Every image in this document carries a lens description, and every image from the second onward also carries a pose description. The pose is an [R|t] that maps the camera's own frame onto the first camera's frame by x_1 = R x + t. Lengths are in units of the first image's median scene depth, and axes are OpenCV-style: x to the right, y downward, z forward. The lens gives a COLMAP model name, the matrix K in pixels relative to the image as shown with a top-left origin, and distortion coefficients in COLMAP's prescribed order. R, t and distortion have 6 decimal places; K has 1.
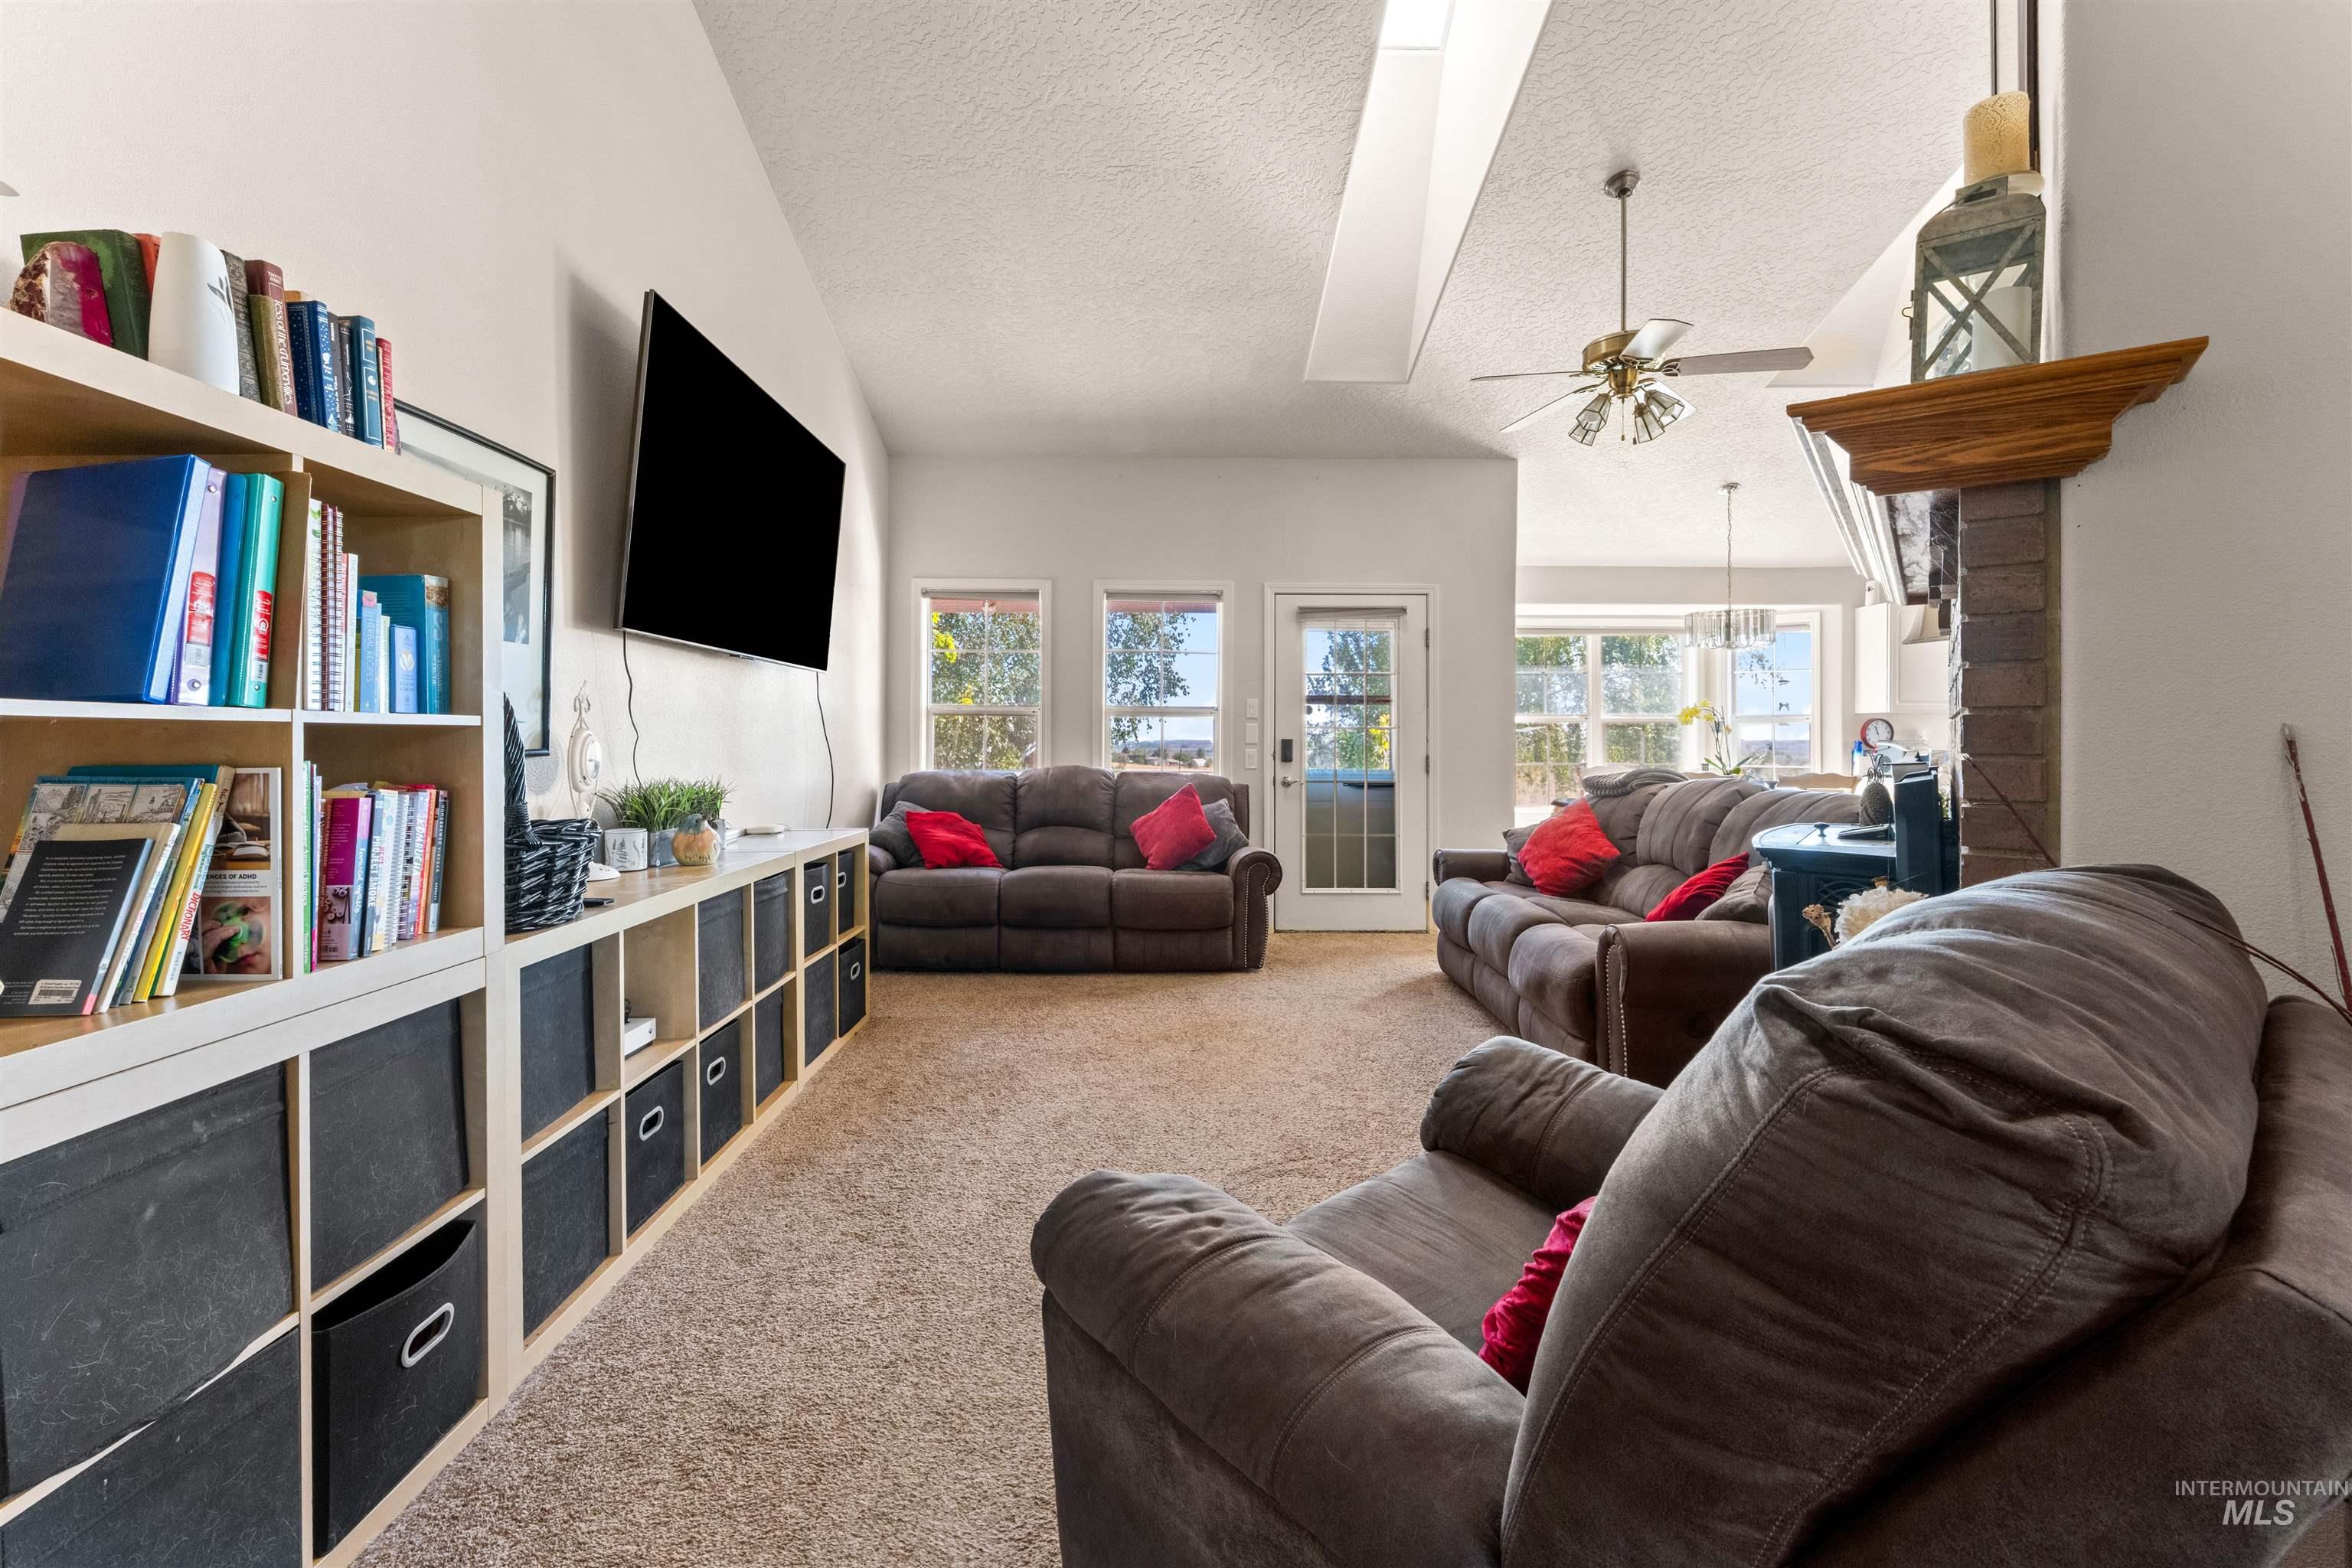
lens RADIAL K [[996.8, 0, 1165.8], [0, 996.8, 739.7], [0, 0, 1]] dist [0.000167, -0.000018]
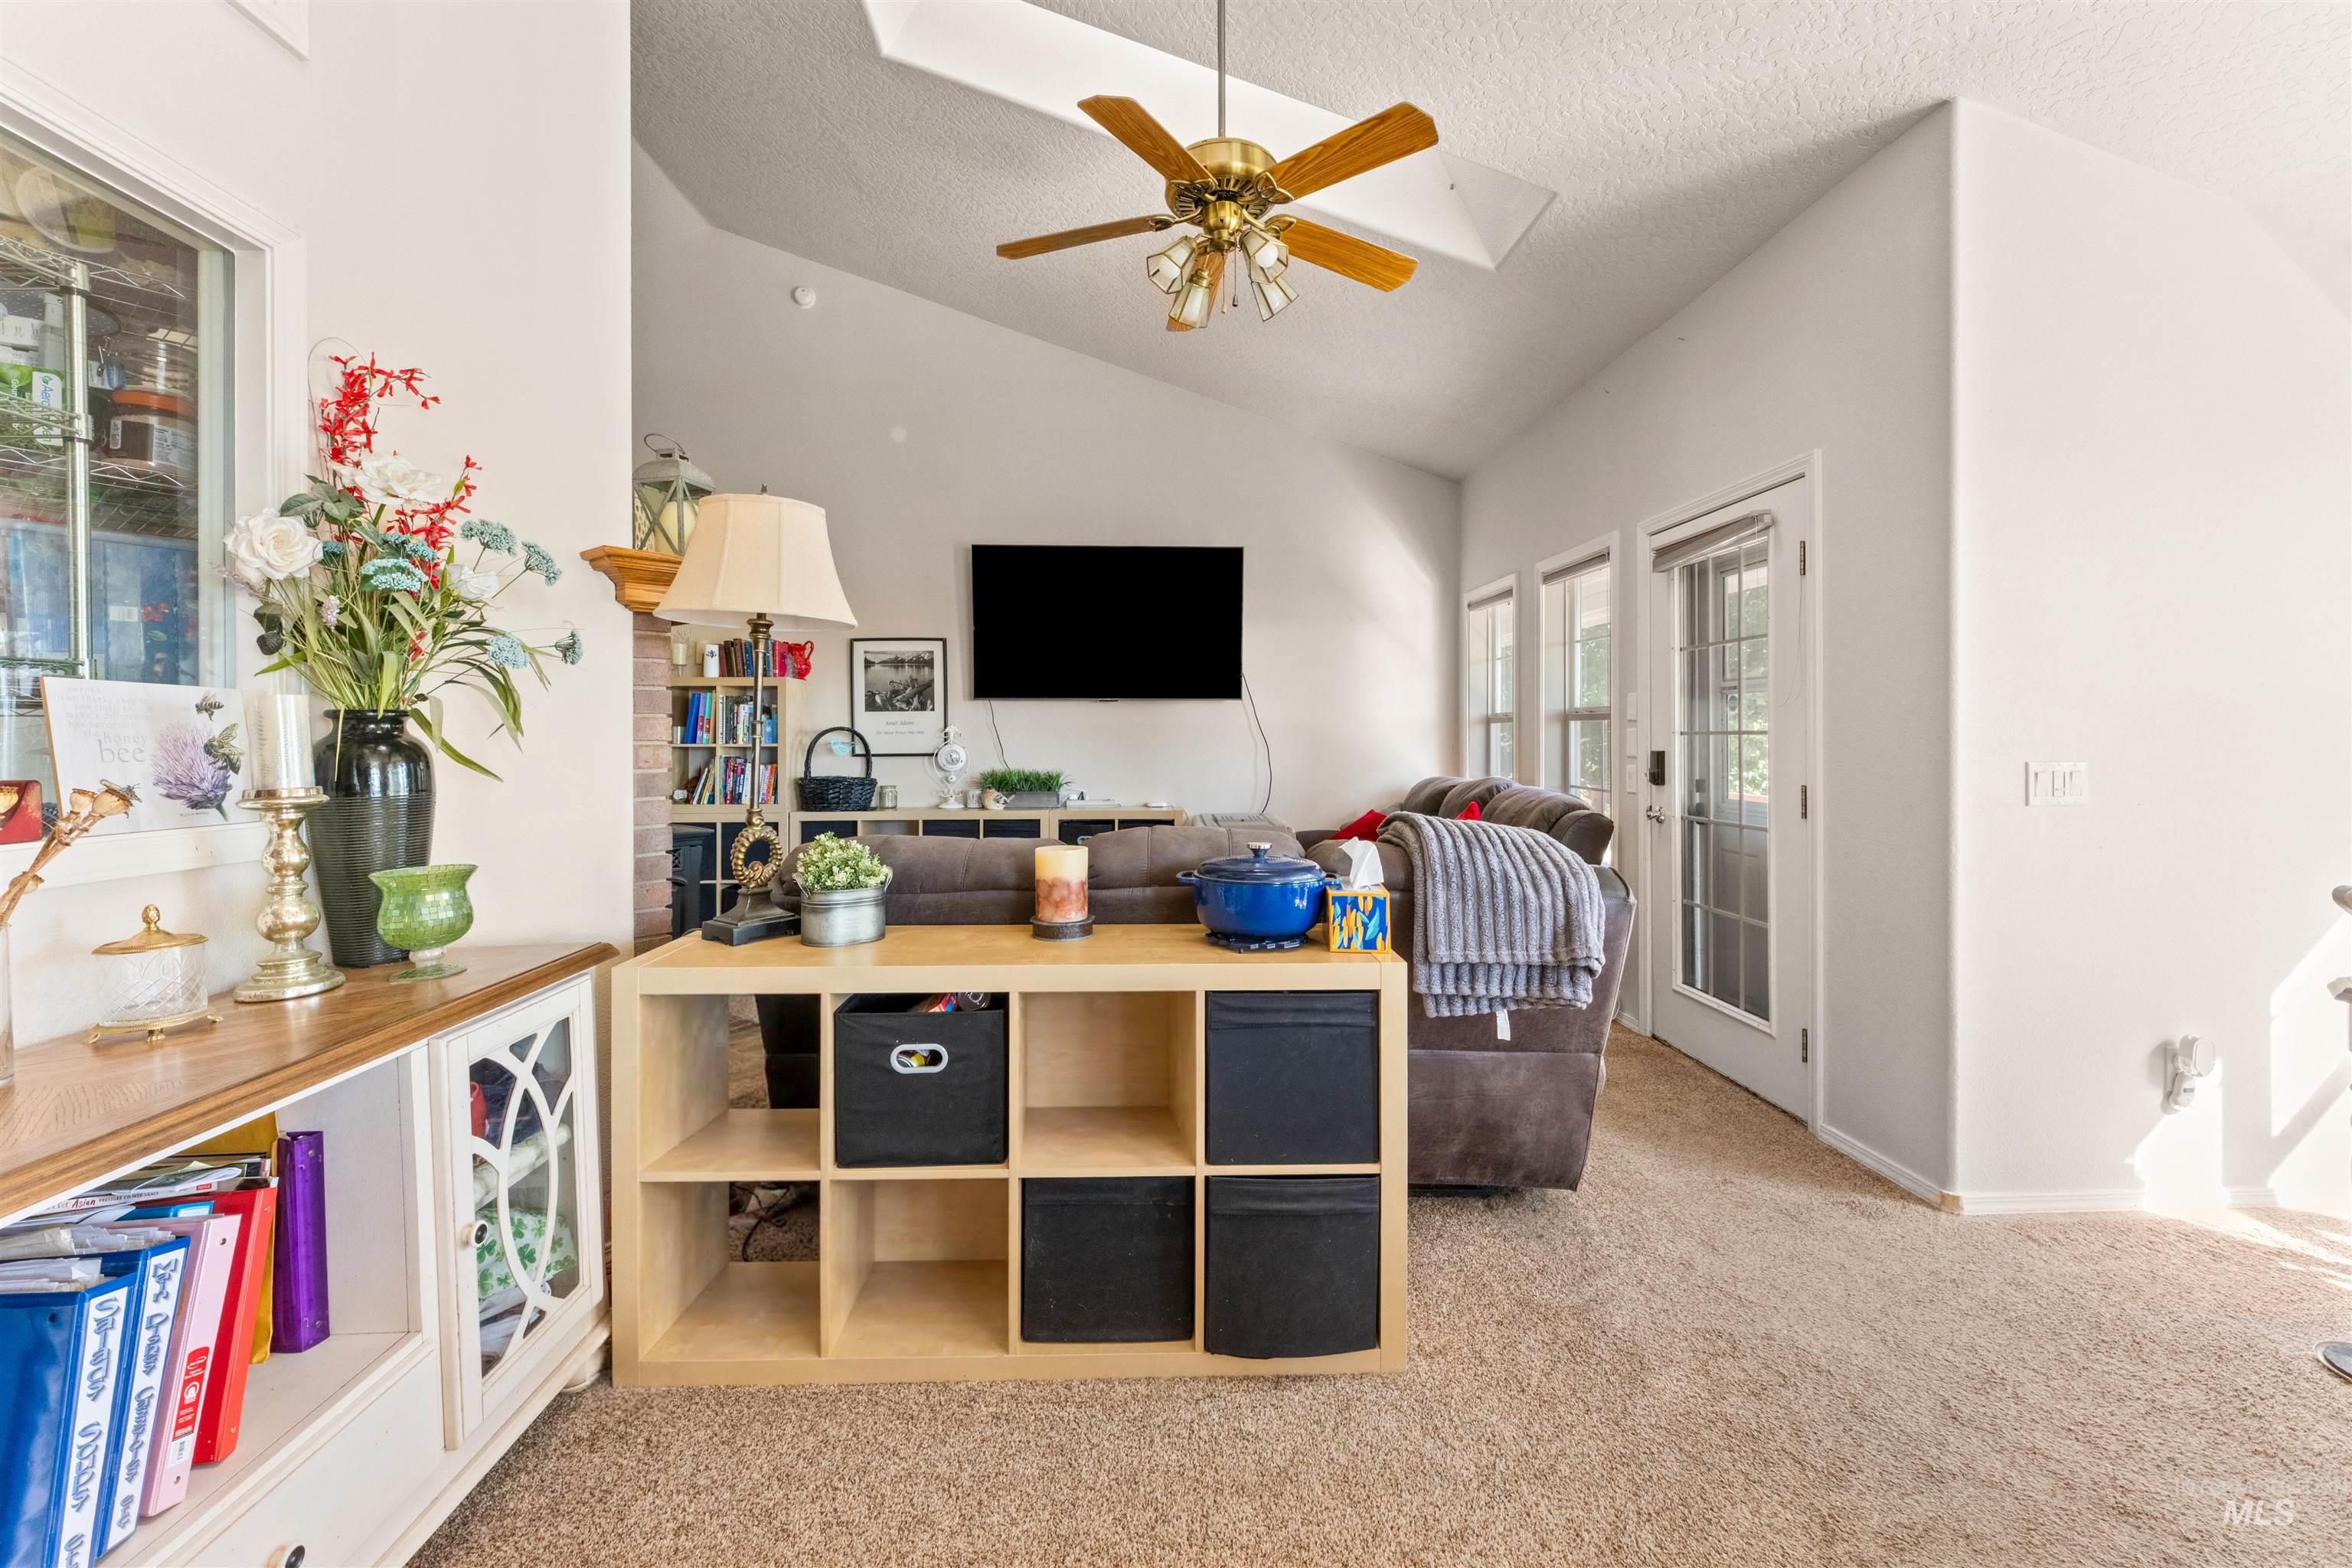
lens RADIAL K [[965.9, 0, 1170.5], [0, 965.9, 738.8], [0, 0, 1]] dist [-0.001582, -0.000435]
pose [[0.010526, 0.000932, -0.999944, 1.792071], [0.004275, 0.999990, 0.000977, -0.024737], [0.999935, -0.004285, 0.010522, 1.563592]]
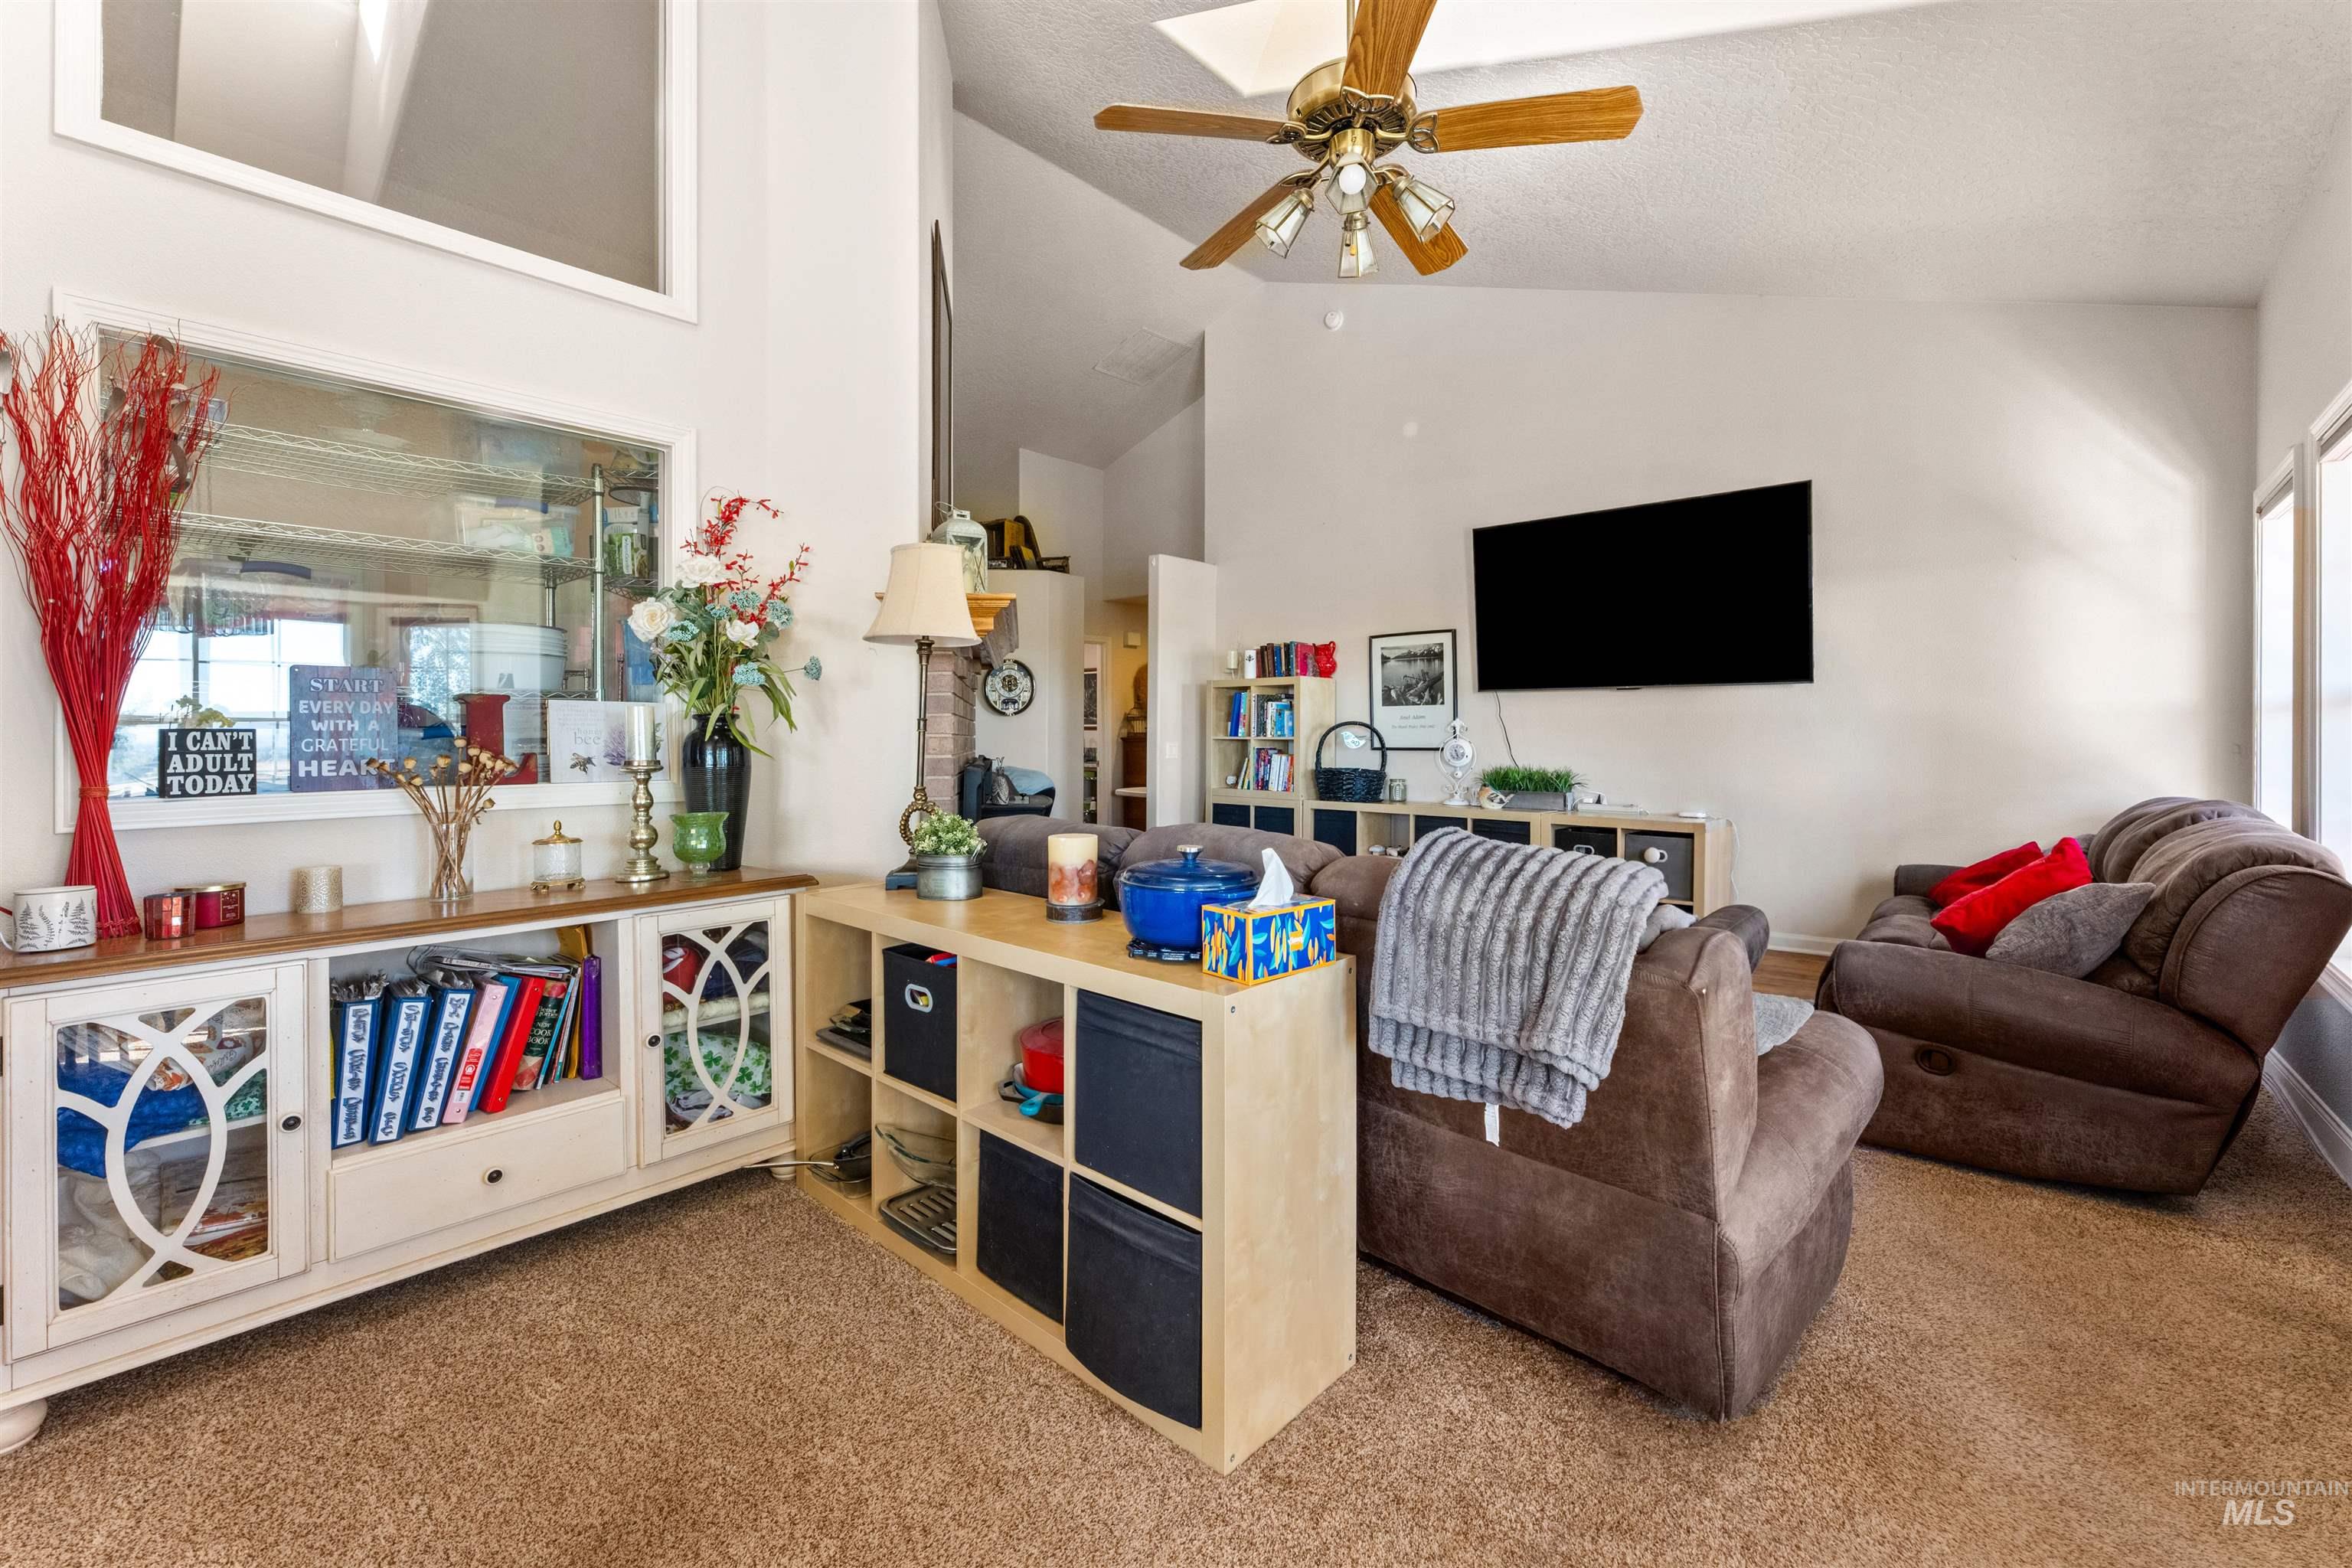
lens RADIAL K [[965.9, 0, 1170.5], [0, 965.9, 738.8], [0, 0, 1]] dist [-0.001582, -0.000435]
pose [[-0.689605, 0.004375, -0.724172, 1.541758], [0.000942, 0.999986, 0.005145, -0.023412], [0.724185, 0.002866, -0.689600, 2.142661]]
